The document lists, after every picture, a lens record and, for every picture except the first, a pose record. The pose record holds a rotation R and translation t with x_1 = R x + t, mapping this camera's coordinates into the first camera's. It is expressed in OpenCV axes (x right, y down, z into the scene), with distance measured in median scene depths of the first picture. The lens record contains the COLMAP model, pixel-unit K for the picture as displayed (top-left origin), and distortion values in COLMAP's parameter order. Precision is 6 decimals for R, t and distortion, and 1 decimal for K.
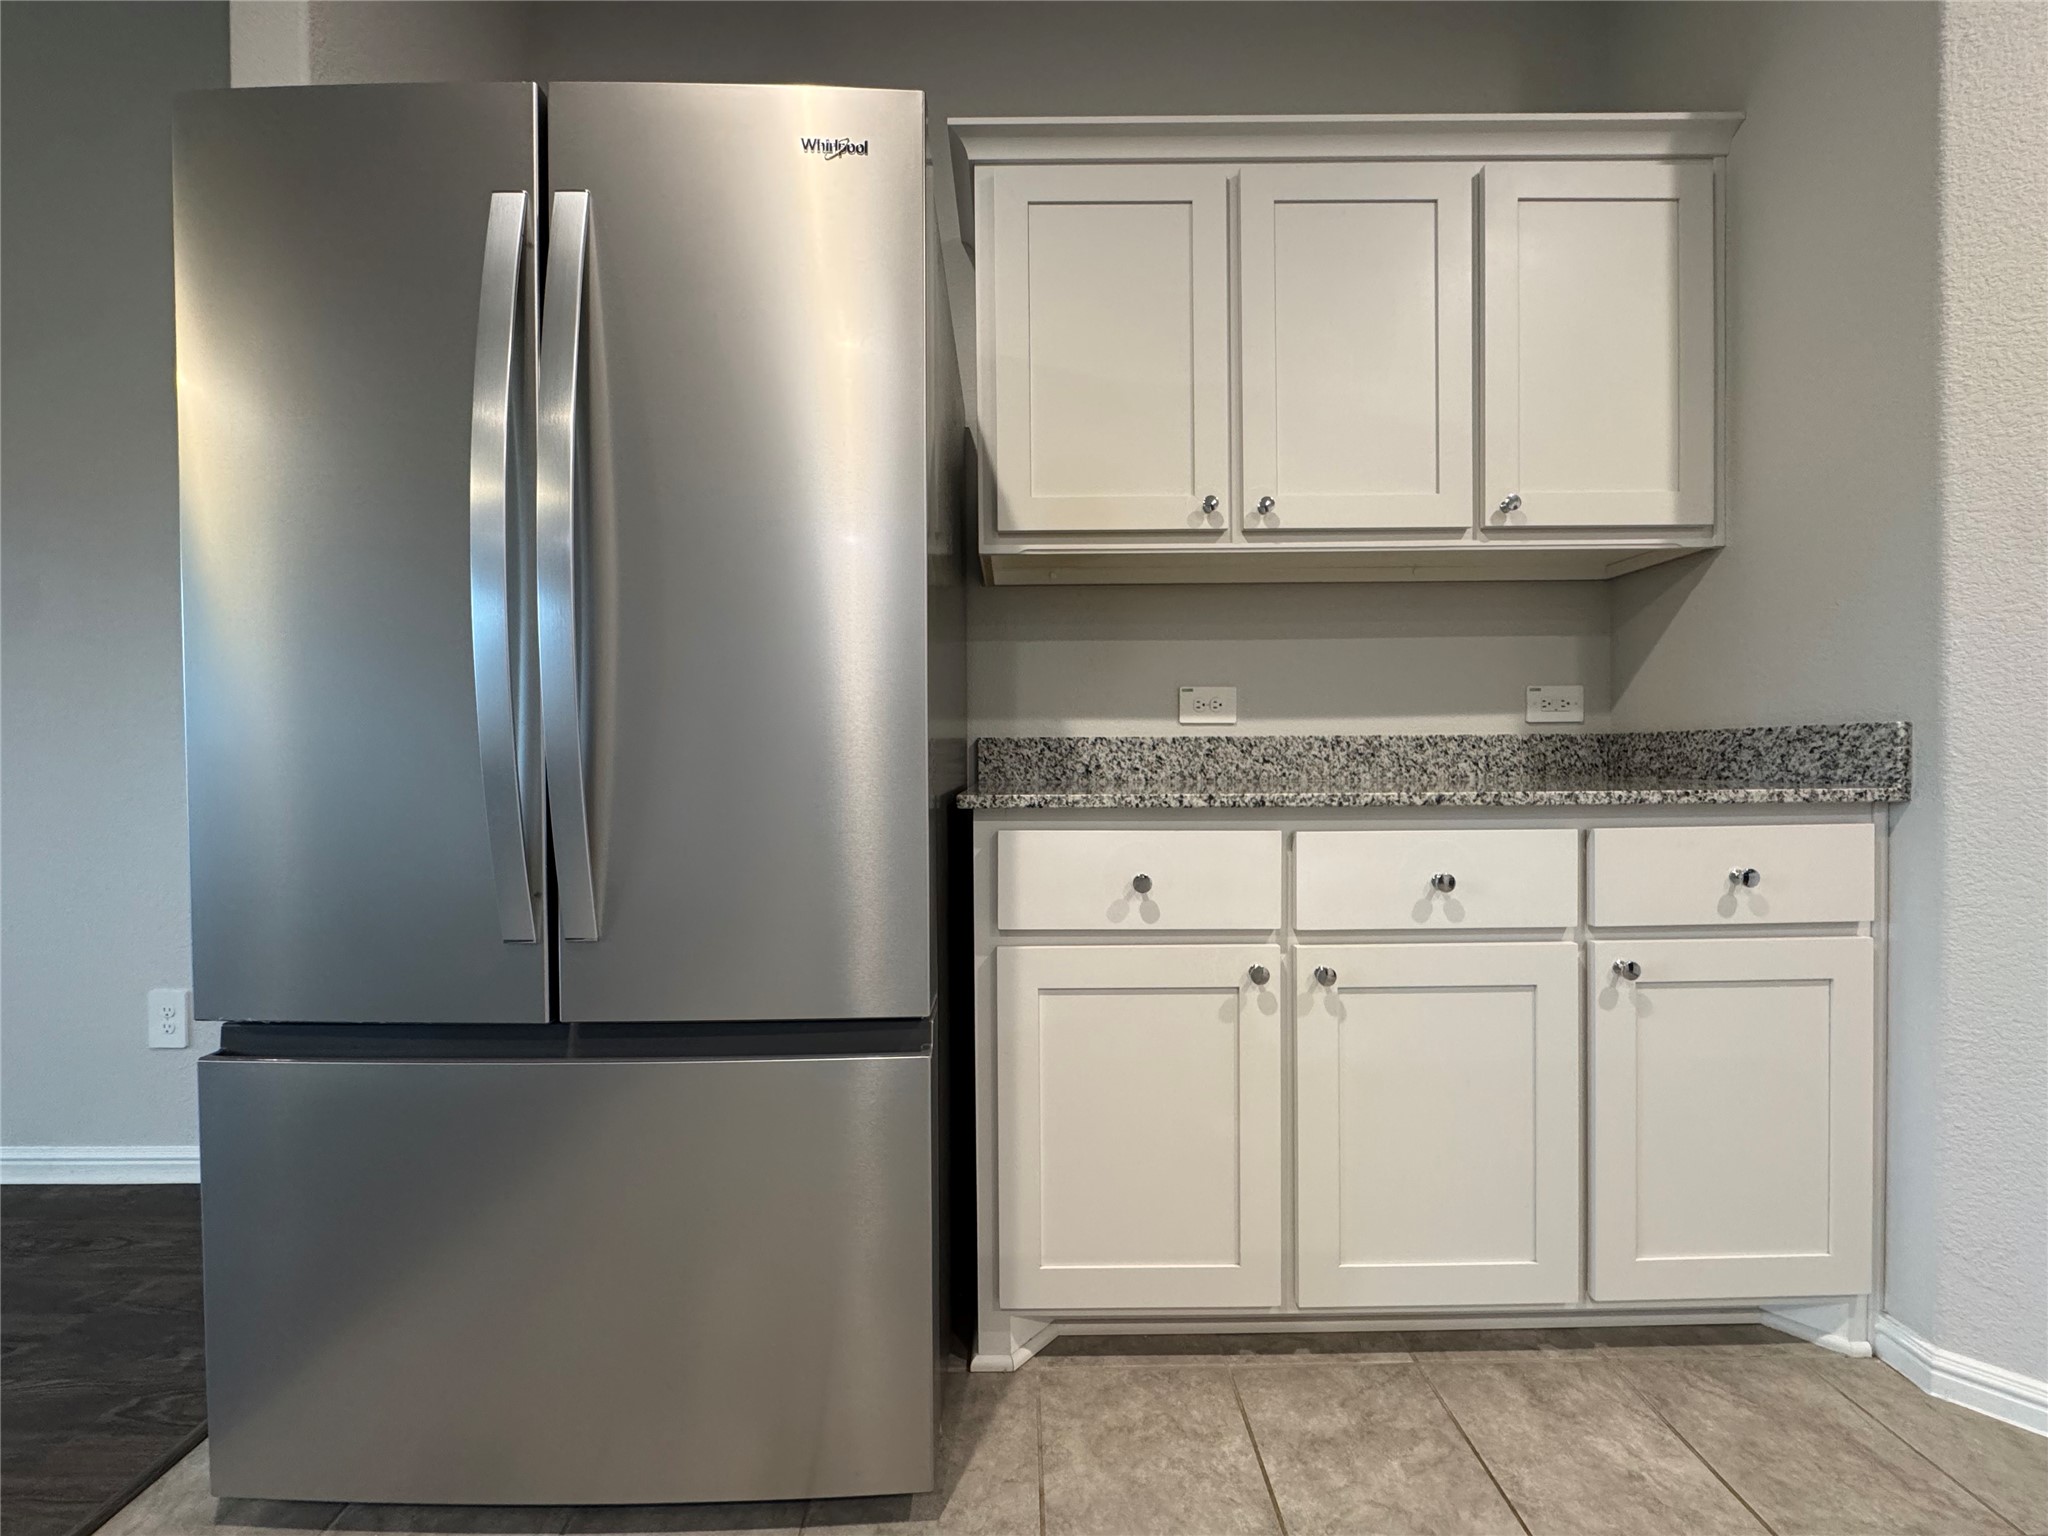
lens RADIAL K [[836.8, 0, 1010.1], [0, 836.8, 770.9], [0, 0, 1]] dist [-0.006837, 0.000108]
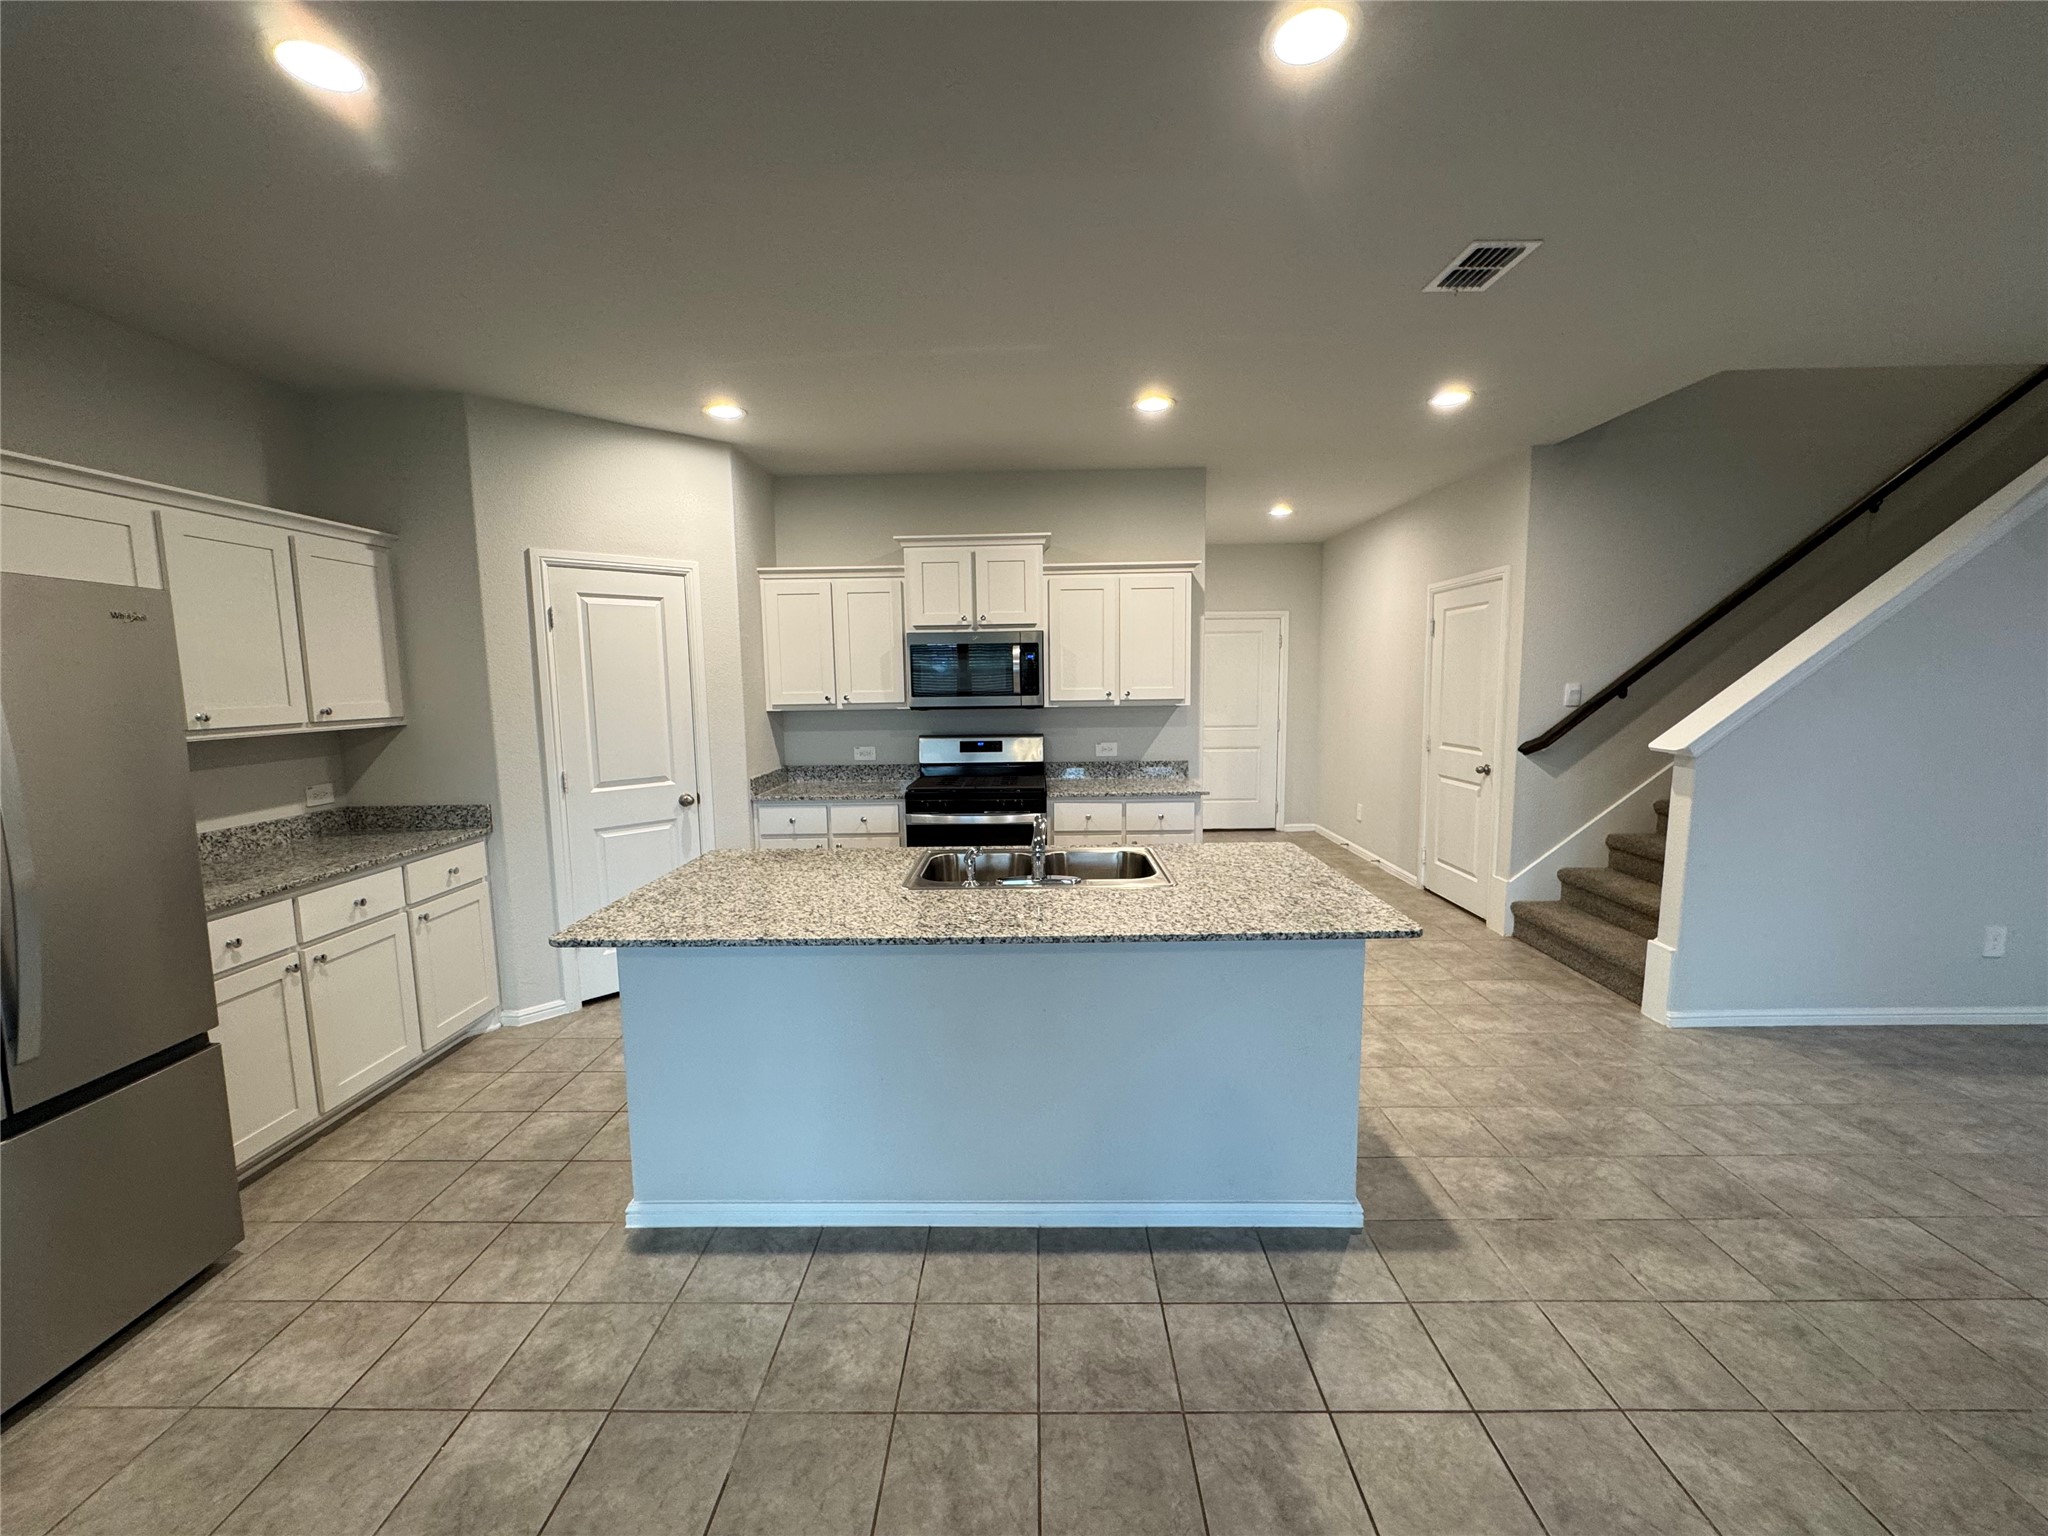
lens RADIAL K [[822.3, 0, 1024.0], [0, 822.3, 768.0], [0, 0, 1]] dist [-0.006231, 0.000827]
pose [[0.019965, -0.099441, 0.994843, -1.621916], [0.031795, 0.994601, 0.098779, -0.391897], [-0.999295, 0.029659, 0.023019, -0.875271]]
